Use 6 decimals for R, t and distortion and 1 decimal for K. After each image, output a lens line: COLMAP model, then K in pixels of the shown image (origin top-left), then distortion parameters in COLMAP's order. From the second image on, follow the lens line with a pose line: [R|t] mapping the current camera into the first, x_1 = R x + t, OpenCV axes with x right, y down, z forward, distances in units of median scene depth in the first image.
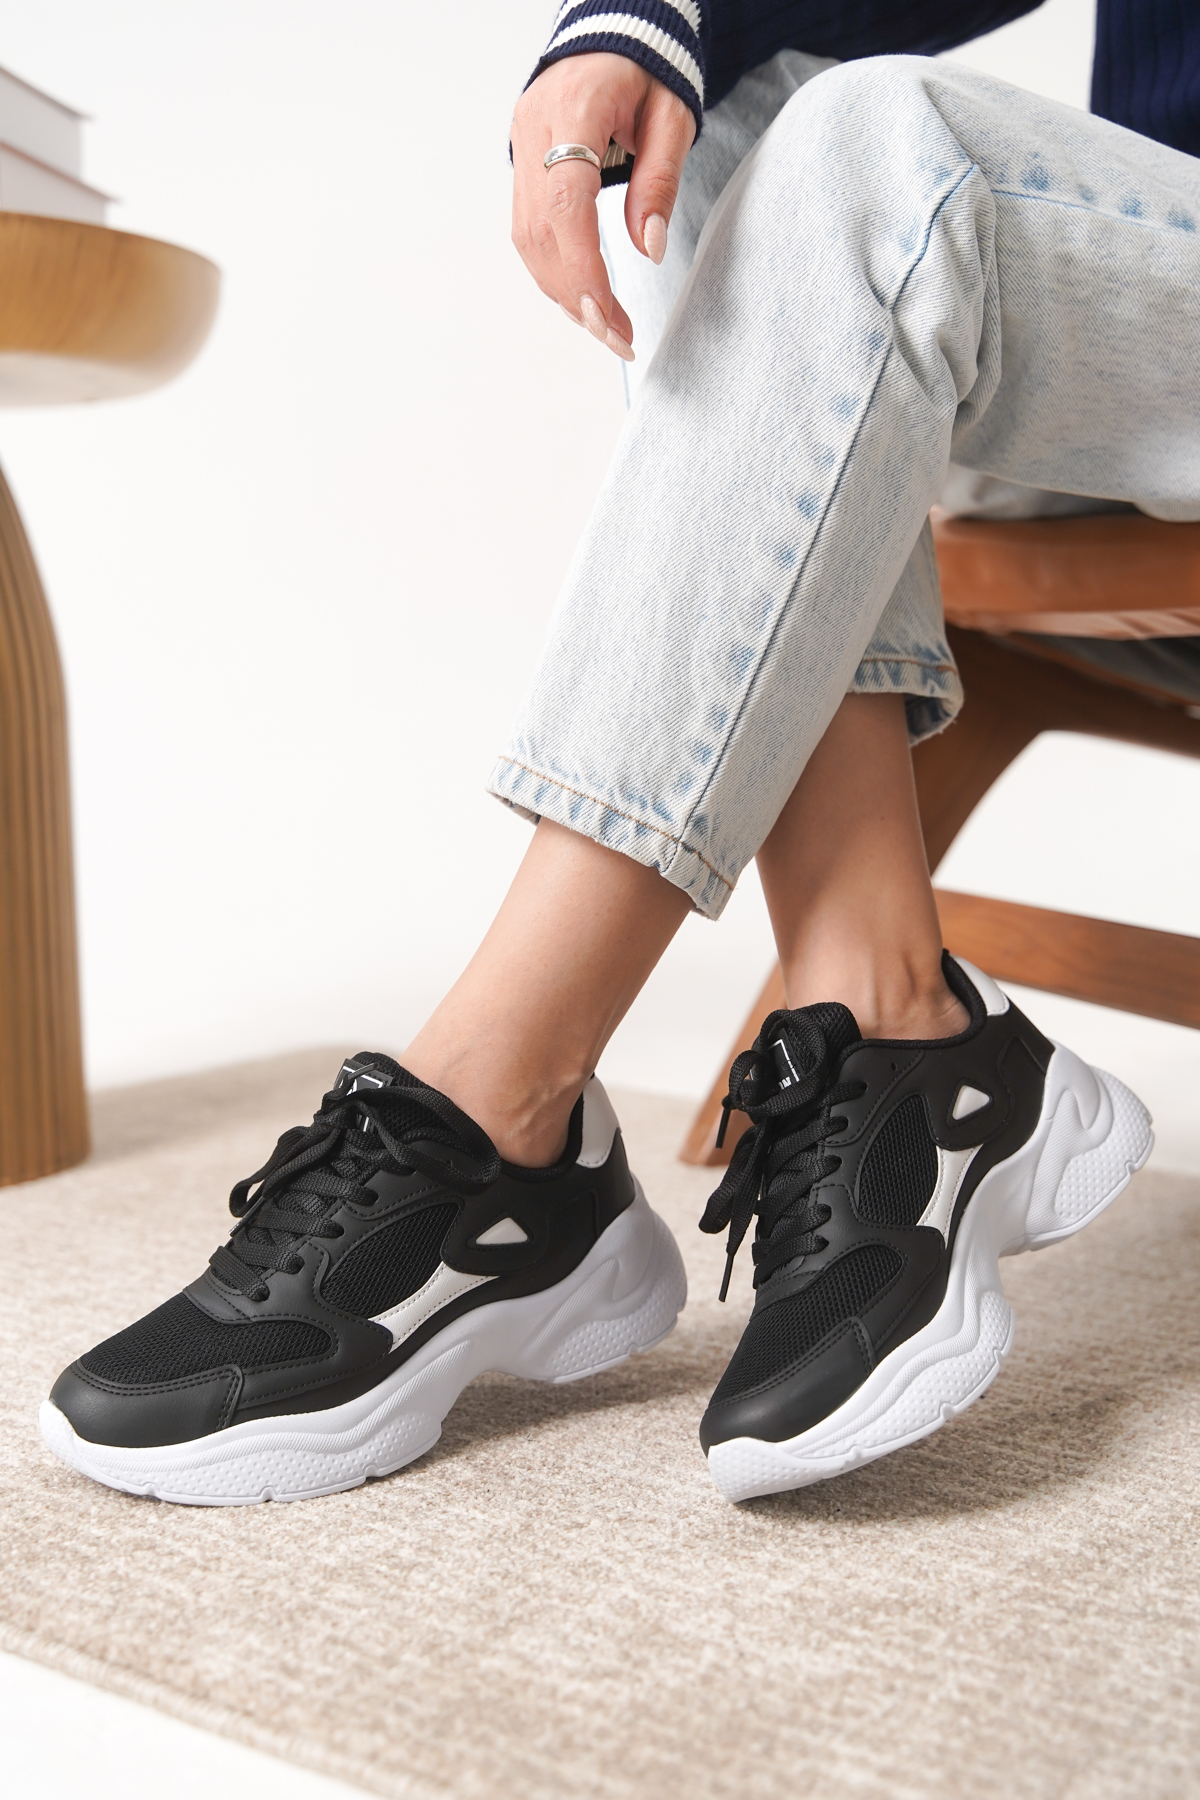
lens RADIAL K [[2283.9, 0, 599.6], [0, 2283.9, 902.6], [0, 0, 1]] dist [-0.003053, 0.000000]
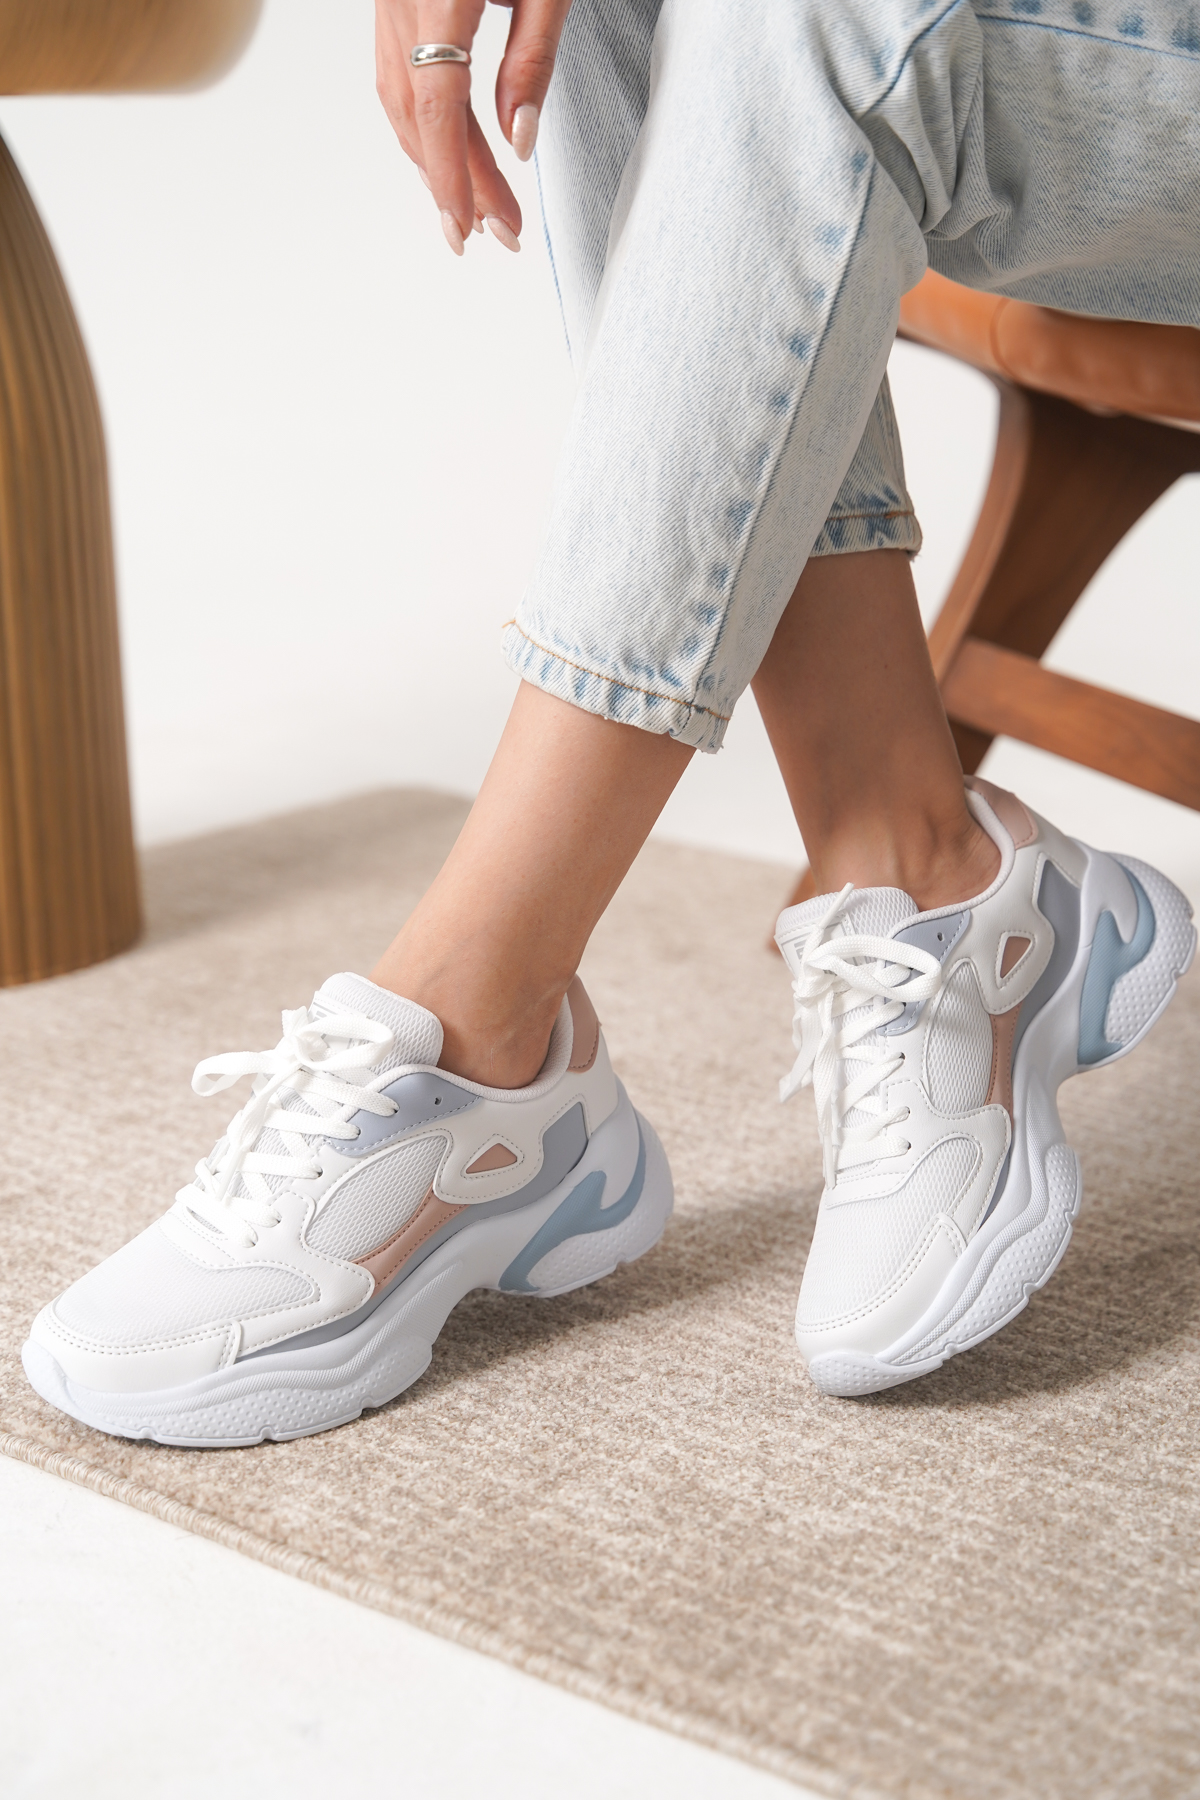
lens RADIAL K [[2859.0, 0, 600.5], [0, 2859.0, 900.4], [0, 0, 1]] dist [0.070616, 0.000000]
pose [[0.998799, 0.009333, -0.048091, 0.041581], [-0.001989, 0.988601, 0.150545, -0.154792], [0.048948, -0.150268, 0.987433, -0.295546]]
